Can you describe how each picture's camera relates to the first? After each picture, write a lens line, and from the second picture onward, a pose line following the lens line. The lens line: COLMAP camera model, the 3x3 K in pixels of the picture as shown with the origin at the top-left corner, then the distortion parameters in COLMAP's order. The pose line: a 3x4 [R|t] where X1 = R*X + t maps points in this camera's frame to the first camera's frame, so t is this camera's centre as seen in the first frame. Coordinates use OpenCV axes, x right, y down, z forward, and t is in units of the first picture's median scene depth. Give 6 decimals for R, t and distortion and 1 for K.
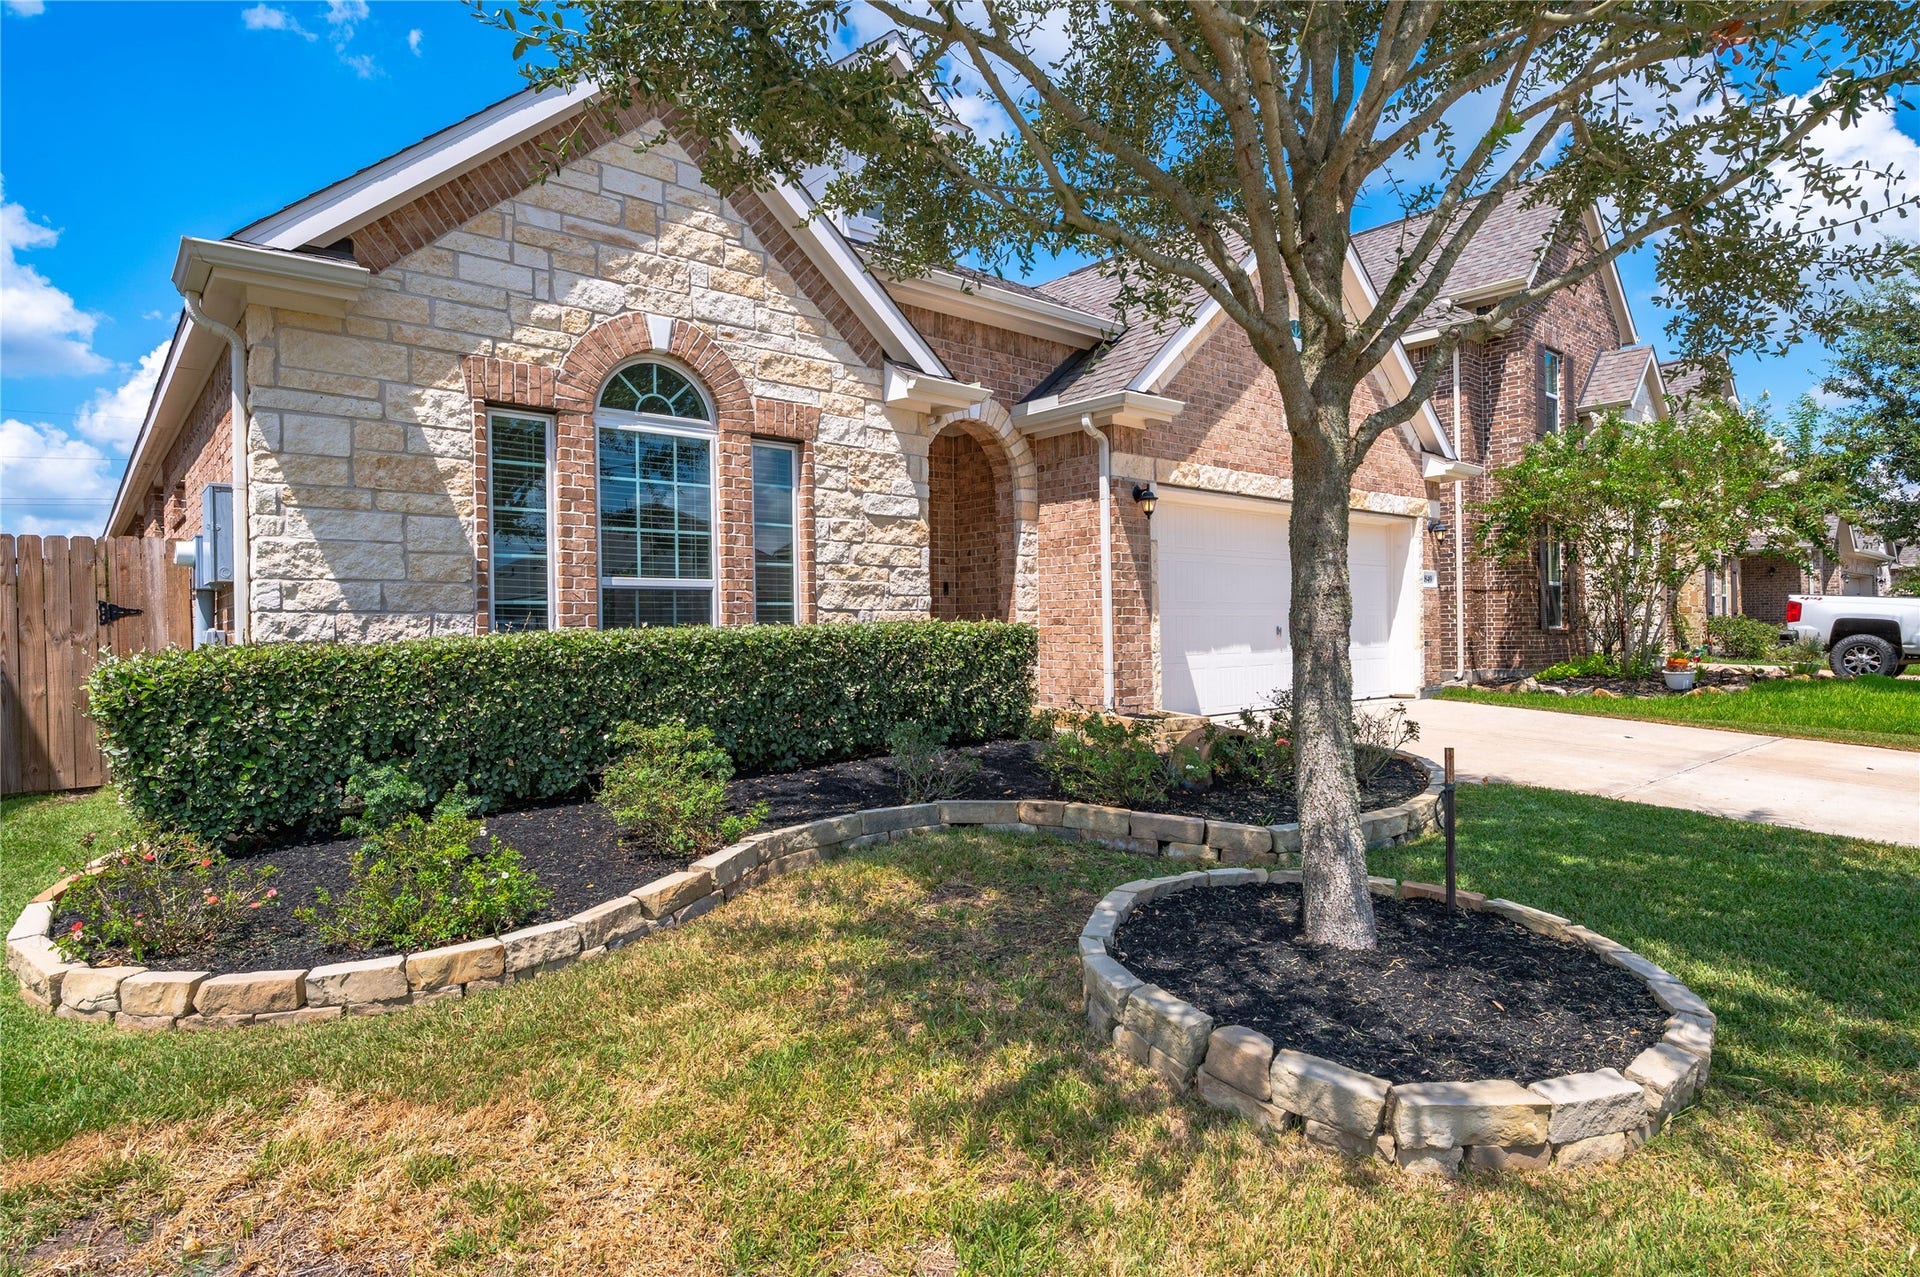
lens RADIAL K [[1047.5, 0, 959.9], [0, 1047.5, 629.7], [0, 0, 1]] dist [-0.003521, -0.000772]
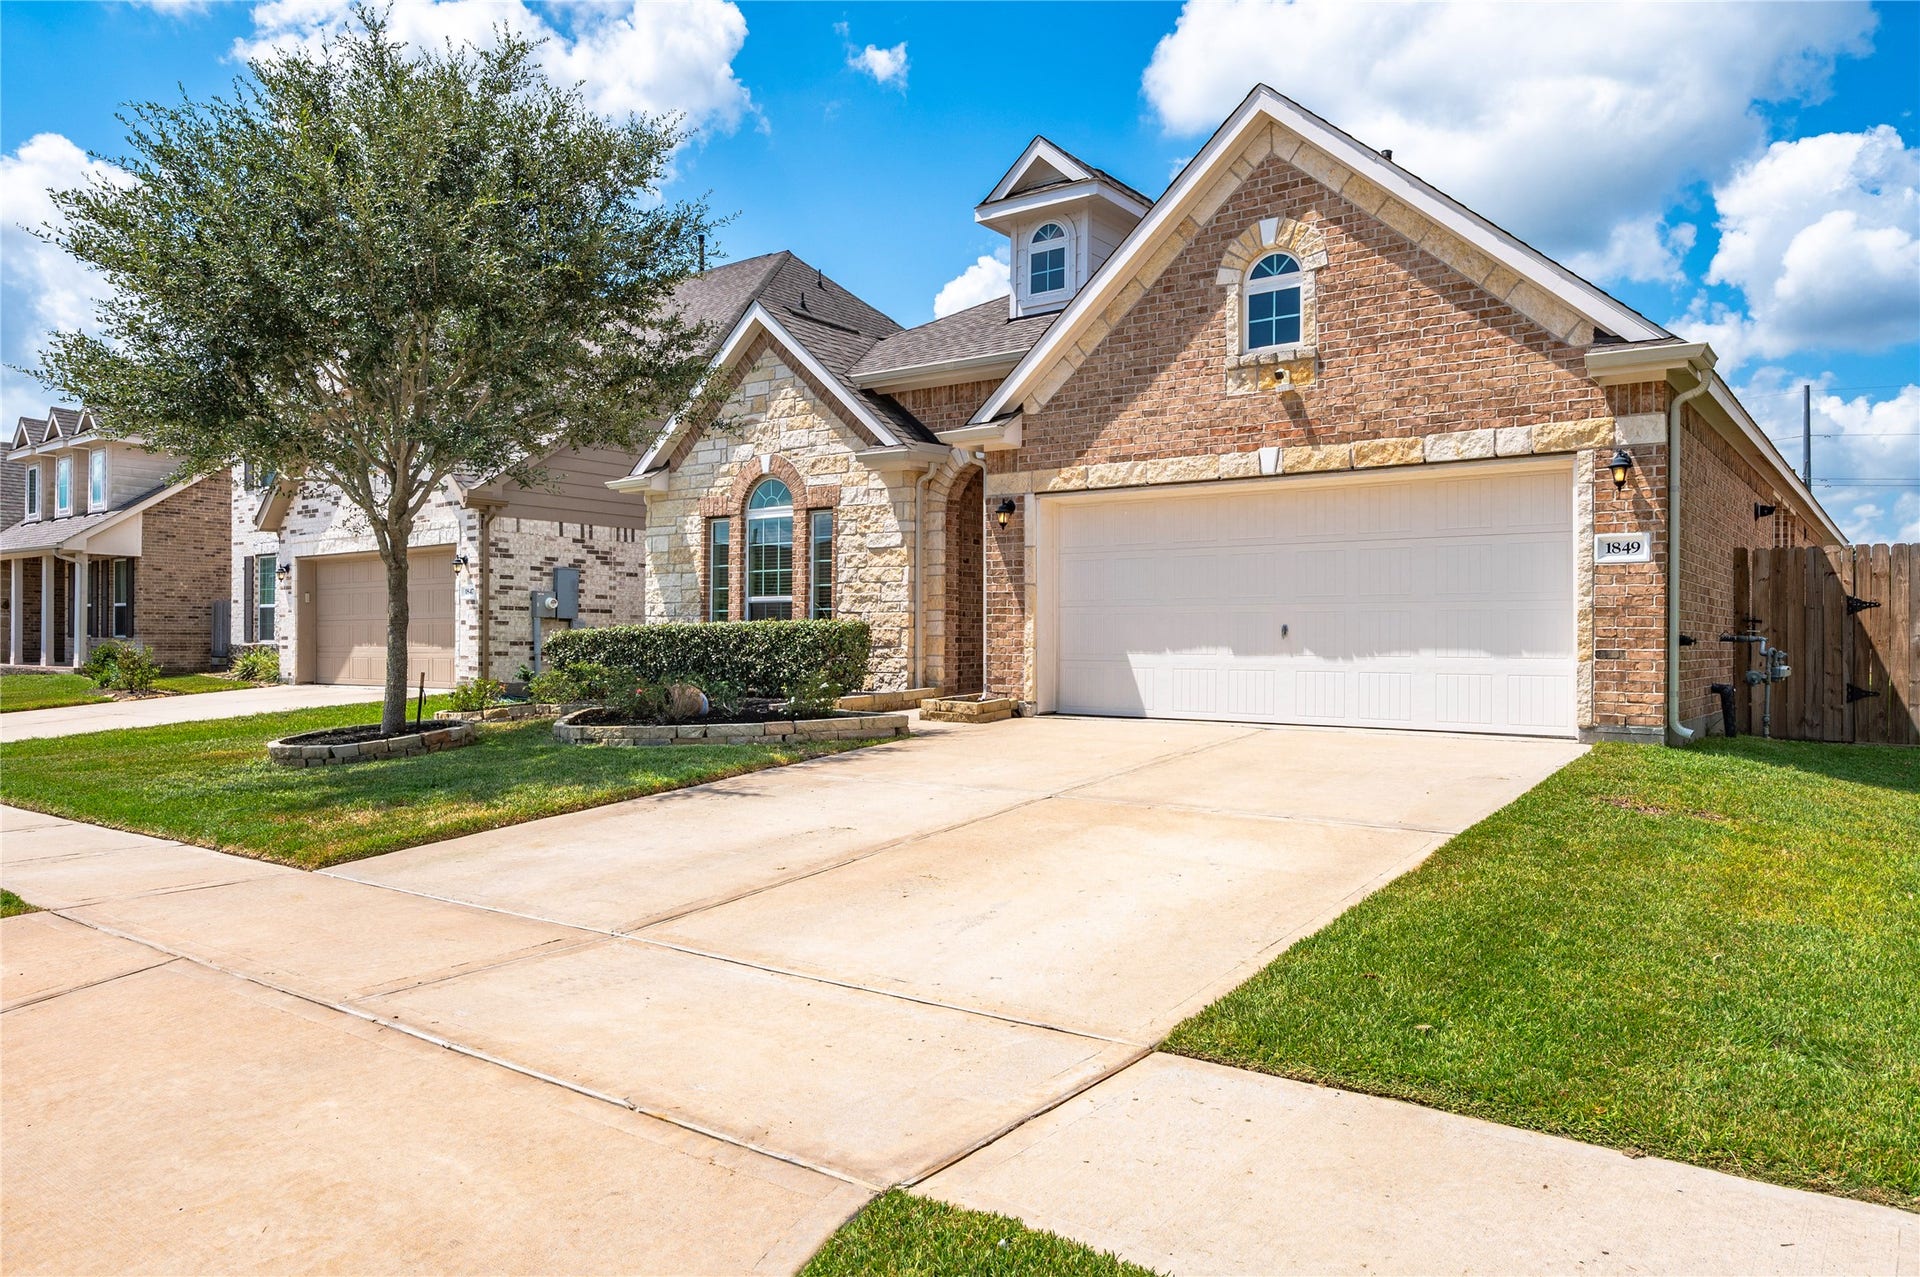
lens RADIAL K [[1275.0, 0, 960.0], [0, 1275.0, 638.5], [0, 0, 1]] dist [0.002758, -0.000226]
pose [[0.205637, 0.013956, -0.978529, 1.804957], [-0.005750, 0.999898, 0.013053, -0.005862], [0.978611, 0.002942, 0.205696, 0.790543]]
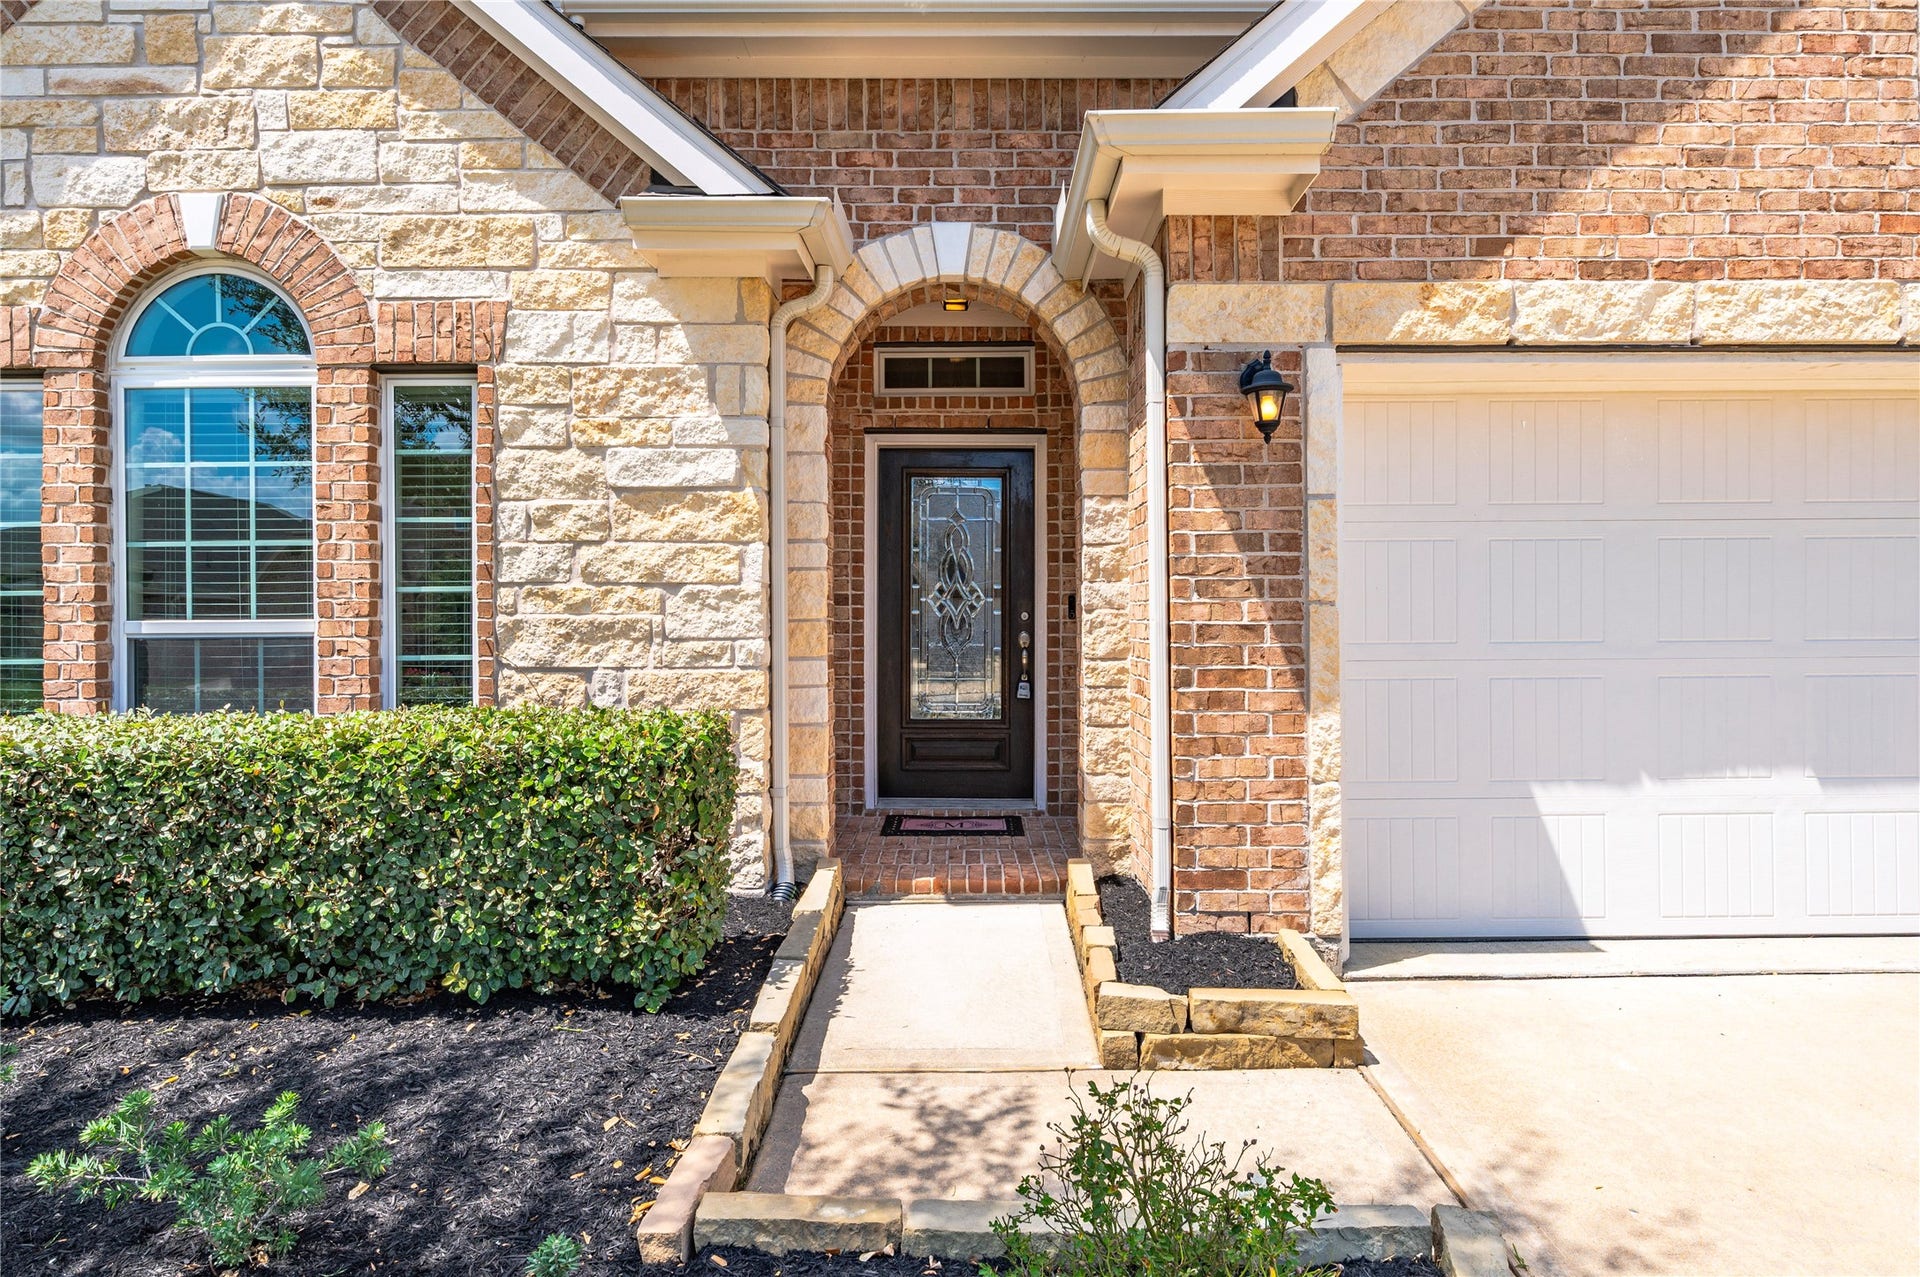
lens RADIAL K [[1047.5, 0, 959.9], [0, 1047.5, 629.7], [0, 0, 1]] dist [-0.003521, -0.000772]
pose [[0.757951, 0.012601, -0.652190, 0.410369], [-0.002110, 0.999856, 0.016866, -0.050011], [0.652308, -0.011408, 0.757868, 0.745668]]
